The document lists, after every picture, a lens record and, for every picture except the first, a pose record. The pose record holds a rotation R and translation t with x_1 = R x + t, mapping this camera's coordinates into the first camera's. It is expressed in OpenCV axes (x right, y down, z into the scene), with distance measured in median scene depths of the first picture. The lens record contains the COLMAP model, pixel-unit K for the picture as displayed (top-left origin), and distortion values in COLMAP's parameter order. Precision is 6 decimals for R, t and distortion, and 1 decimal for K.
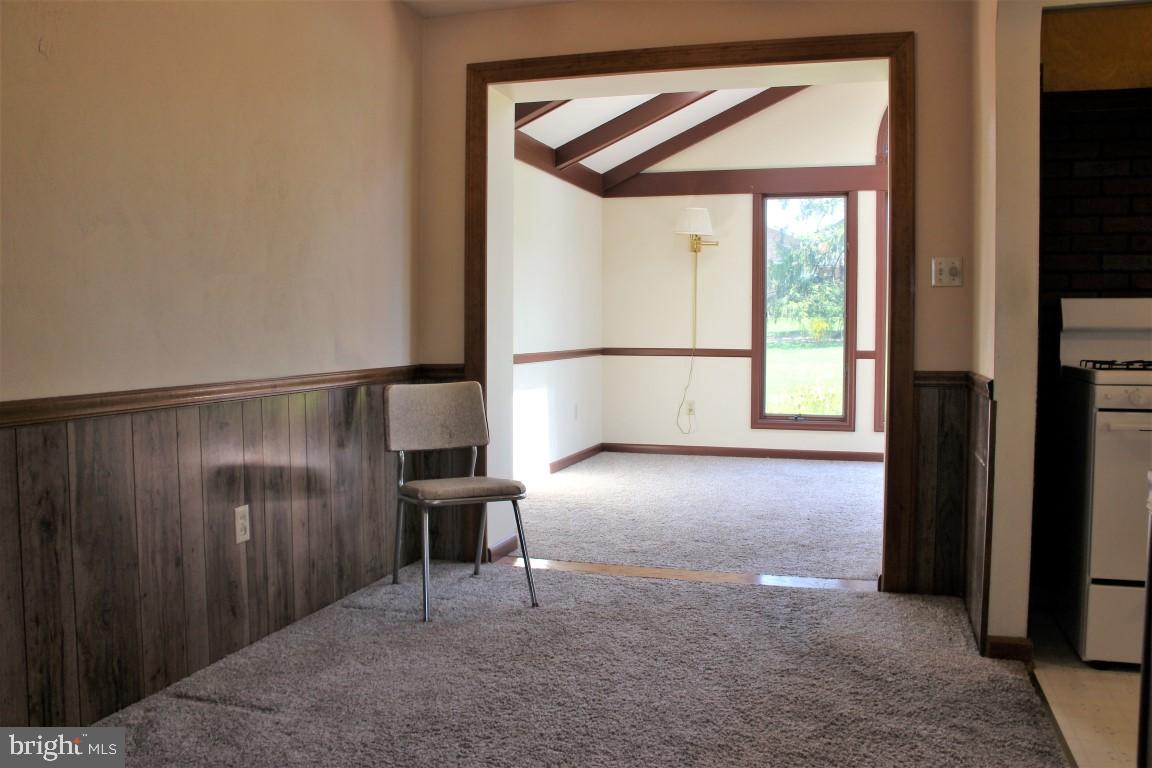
lens RADIAL K [[1022.2, 0, 576.0], [0, 1022.2, 384.0], [0, 0, 1]] dist [-0.189786, 0.132751]
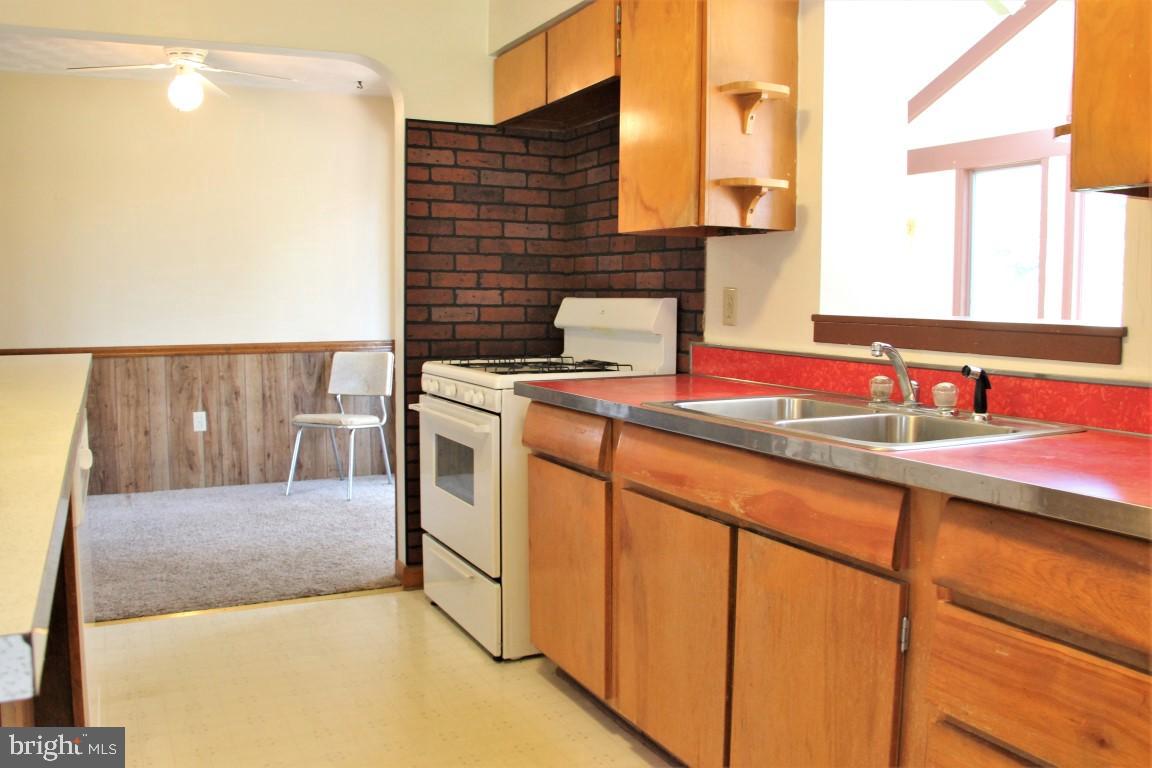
lens RADIAL K [[1022.2, 0, 576.0], [0, 1022.2, 384.0], [0, 0, 1]] dist [-0.189786, 0.132751]
pose [[0.619323, 0.074056, -0.781636, 1.526080], [-0.047389, 0.997253, 0.056936, -0.067457], [0.783705, 0.001780, 0.621131, 0.389797]]
